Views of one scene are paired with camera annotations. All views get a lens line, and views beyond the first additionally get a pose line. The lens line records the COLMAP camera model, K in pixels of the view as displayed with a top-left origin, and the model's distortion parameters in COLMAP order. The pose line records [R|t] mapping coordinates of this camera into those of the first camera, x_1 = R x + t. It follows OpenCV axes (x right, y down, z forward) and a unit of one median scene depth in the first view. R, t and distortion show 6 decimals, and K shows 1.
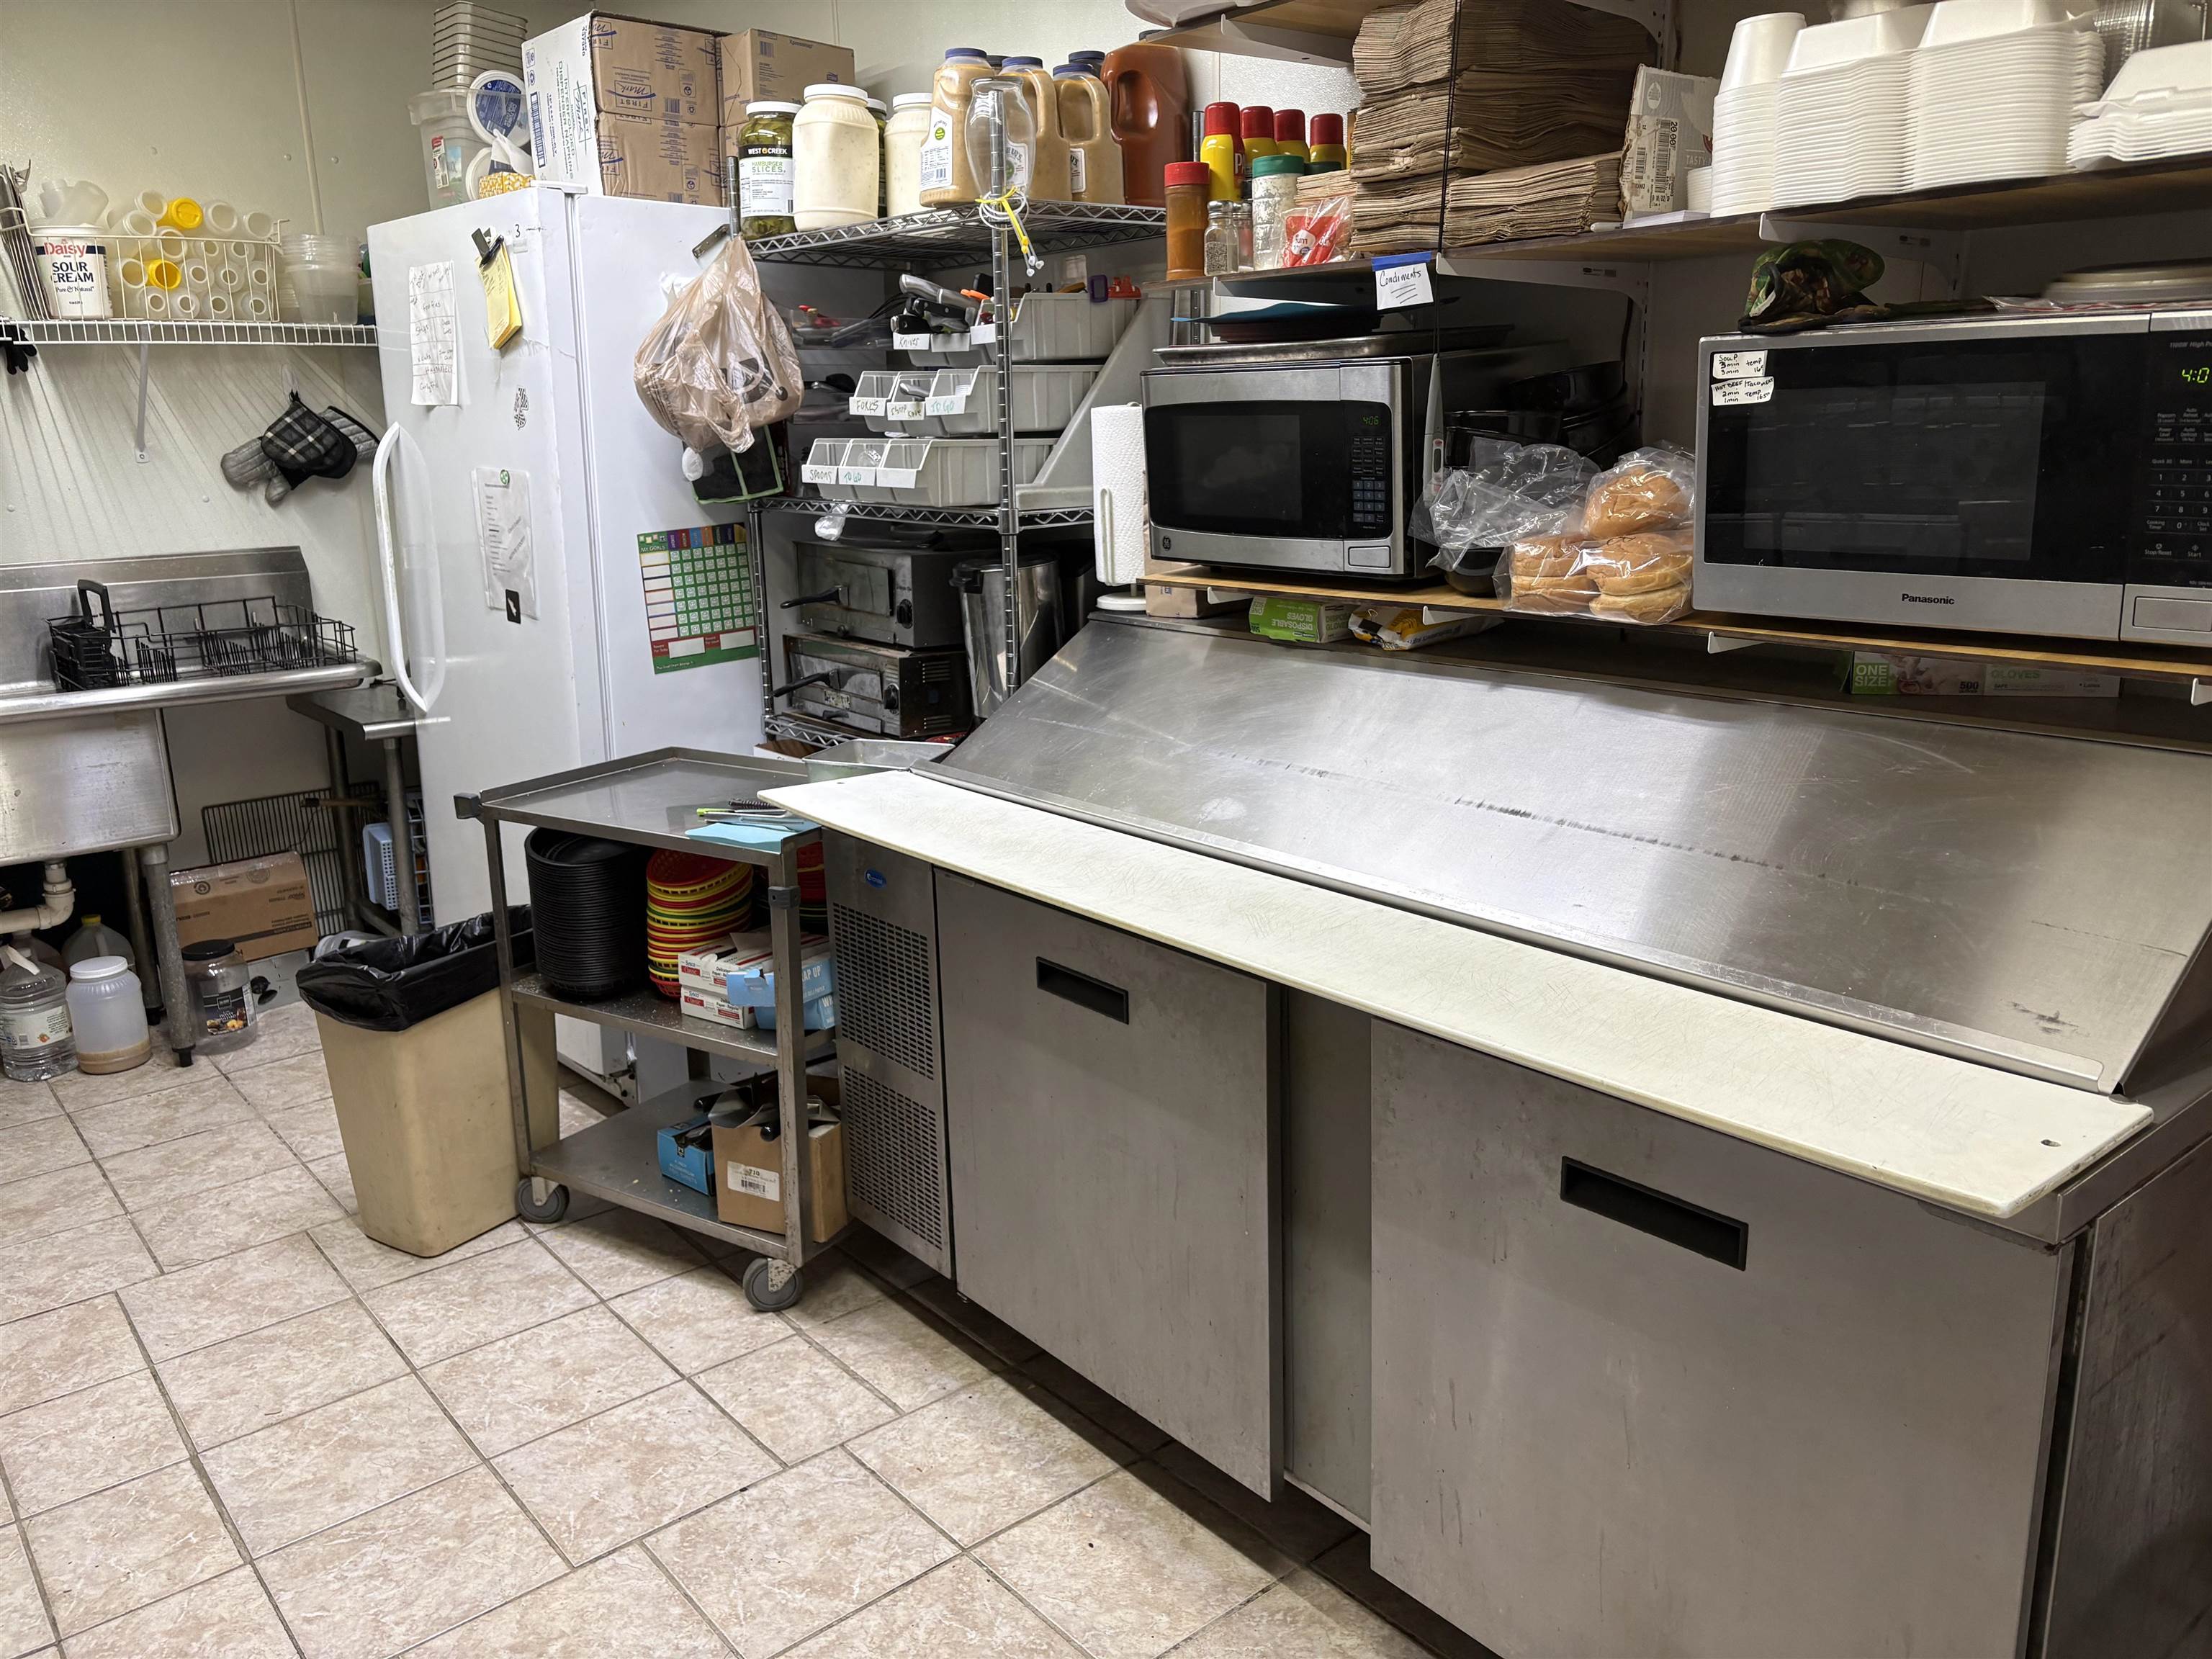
lens RADIAL K [[1672.4, 0, 1106.0], [0, 1672.4, 826.0], [0, 0, 1]] dist [0.002828, 0.001030]
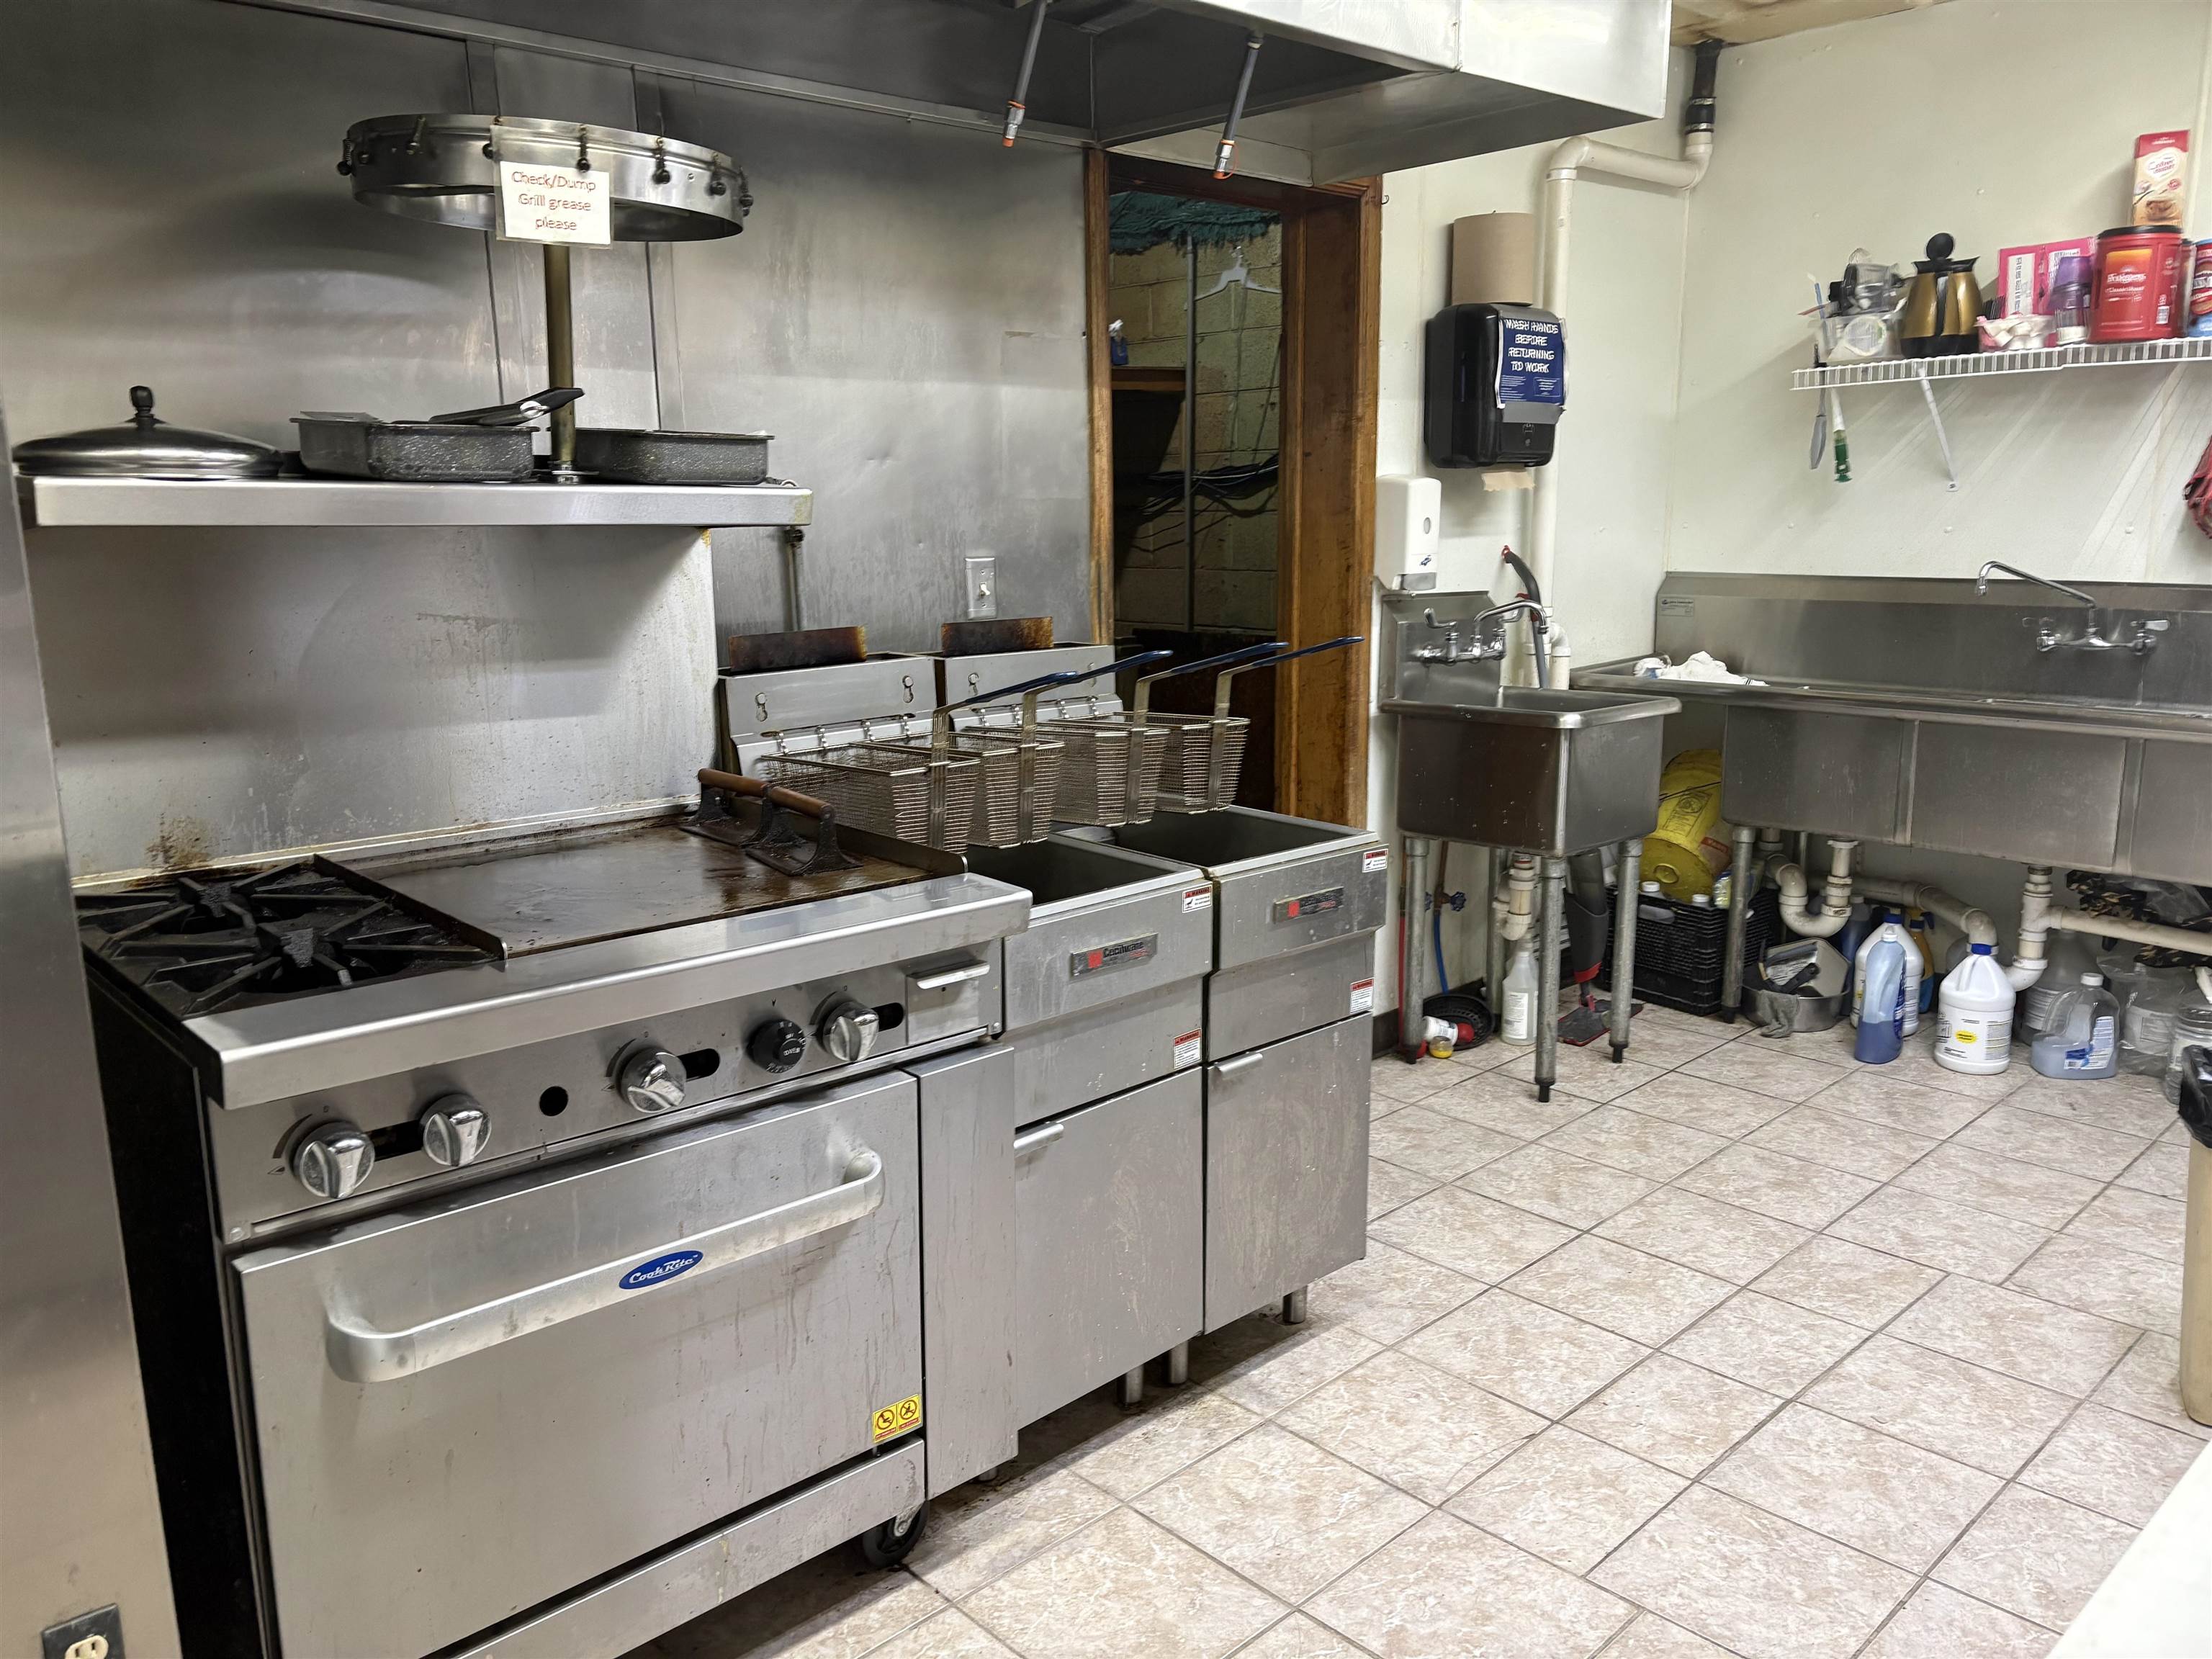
lens RADIAL K [[1672.4, 0, 1106.3], [0, 1672.4, 827.3], [0, 0, 1]] dist [0.002828, 0.001030]
pose [[0.059481, 0.215189, -0.974759, 0.352329], [-0.224210, 0.954418, 0.197017, -0.080057], [0.972724, 0.206832, 0.105017, 0.329082]]
